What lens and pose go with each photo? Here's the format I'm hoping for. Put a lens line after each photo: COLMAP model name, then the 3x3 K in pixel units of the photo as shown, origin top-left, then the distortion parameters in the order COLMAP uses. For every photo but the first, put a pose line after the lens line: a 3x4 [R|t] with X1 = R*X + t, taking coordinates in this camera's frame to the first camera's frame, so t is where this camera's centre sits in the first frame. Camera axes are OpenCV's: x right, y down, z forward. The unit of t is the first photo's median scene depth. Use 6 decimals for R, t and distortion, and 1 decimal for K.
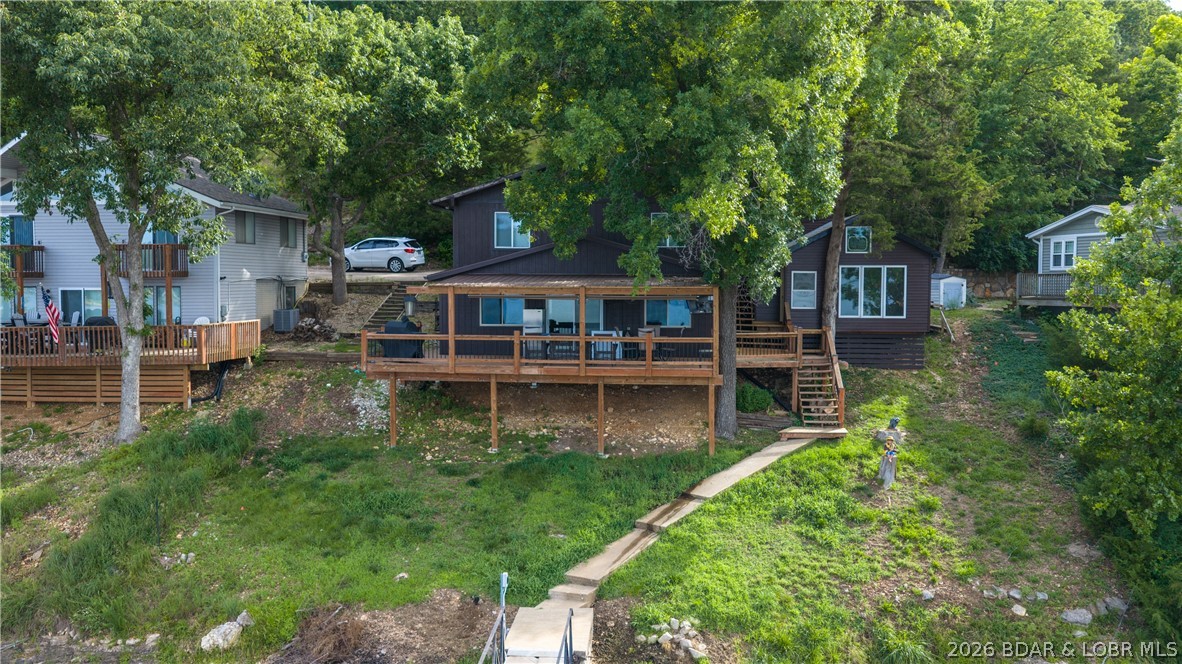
lens RADIAL K [[980.5, 0, 589.5], [0, 980.5, 332.9], [0, 0, 1]] dist [0.027307, -0.059929]
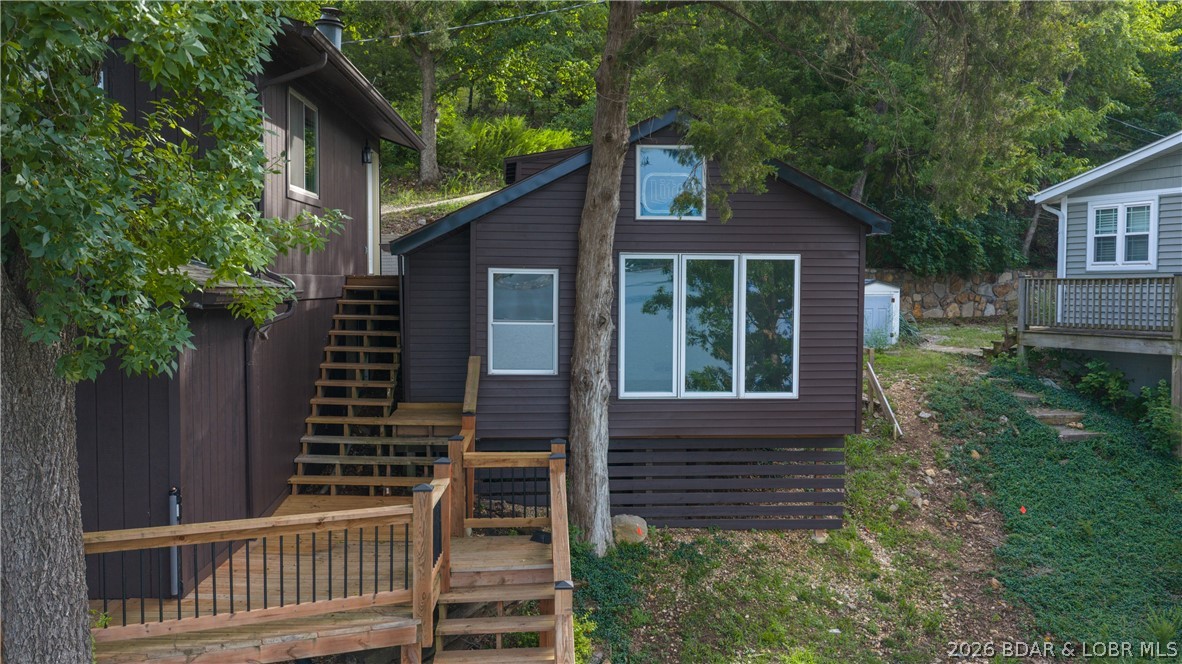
lens RADIAL K [[980.5, 0, 588.6], [0, 980.5, 333.7], [0, 0, 1]] dist [0.027307, -0.059929]
pose [[0.990651, -0.004603, 0.136340, 0.224396], [0.004698, 0.999989, -0.000372, -0.045323], [-0.136337, 0.001009, 0.990662, 0.747175]]
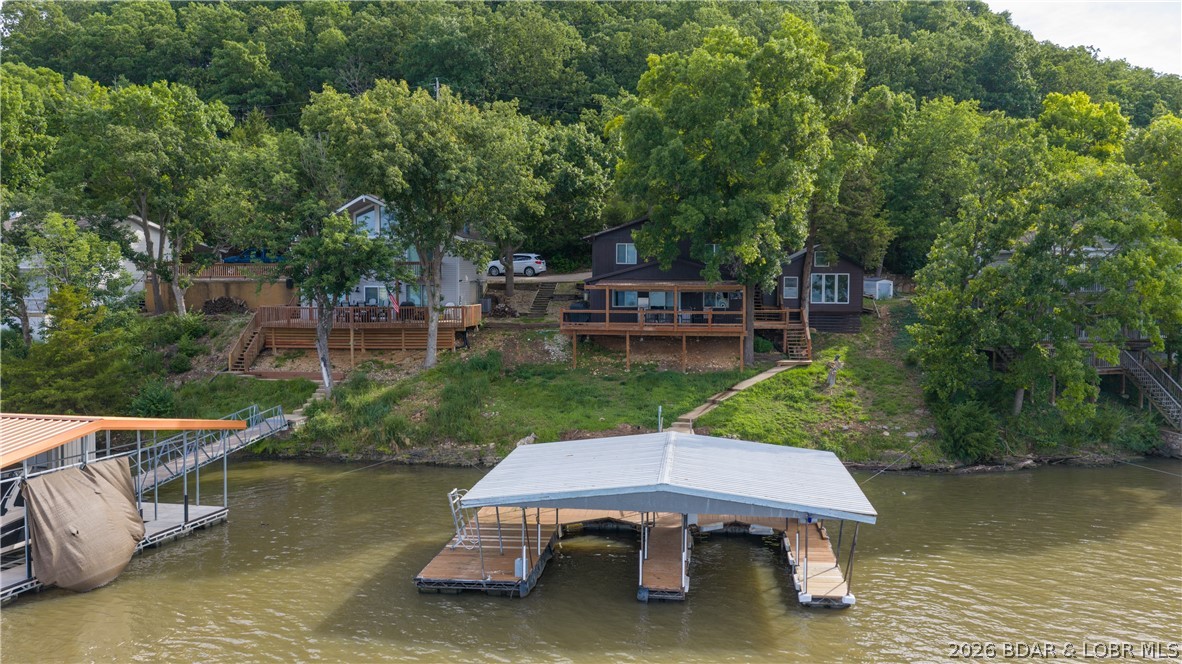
lens RADIAL K [[980.5, 0, 585.3], [0, 980.5, 320.1], [0, 0, 1]] dist [0.027307, -0.059929]
pose [[0.999994, 0.000597, -0.003533, -0.164116], [-0.000639, 0.999928, -0.012023, 0.041318], [0.003526, 0.012025, 0.999921, -0.869531]]
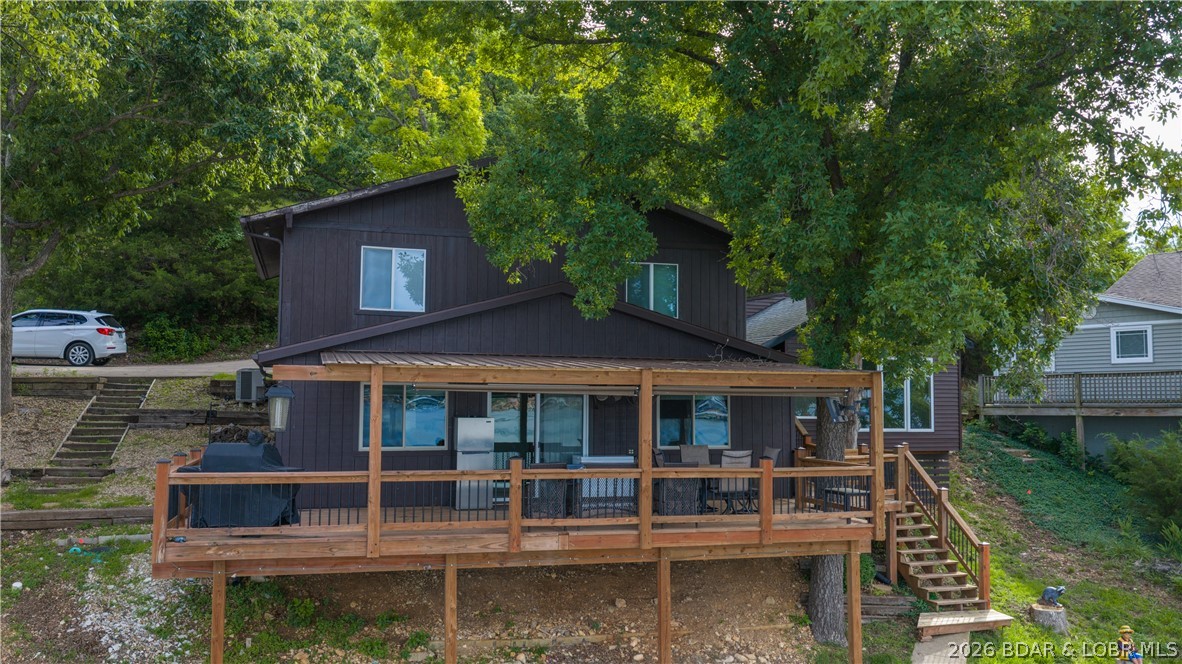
lens RADIAL K [[980.5, 0, 592.9], [0, 980.5, 331.0], [0, 0, 1]] dist [0.027307, -0.059929]
pose [[0.928572, 0.030882, 0.369866, -0.200756], [0.015561, 0.992417, -0.121928, -0.005037], [-0.370827, 0.118974, 0.921050, 0.492276]]
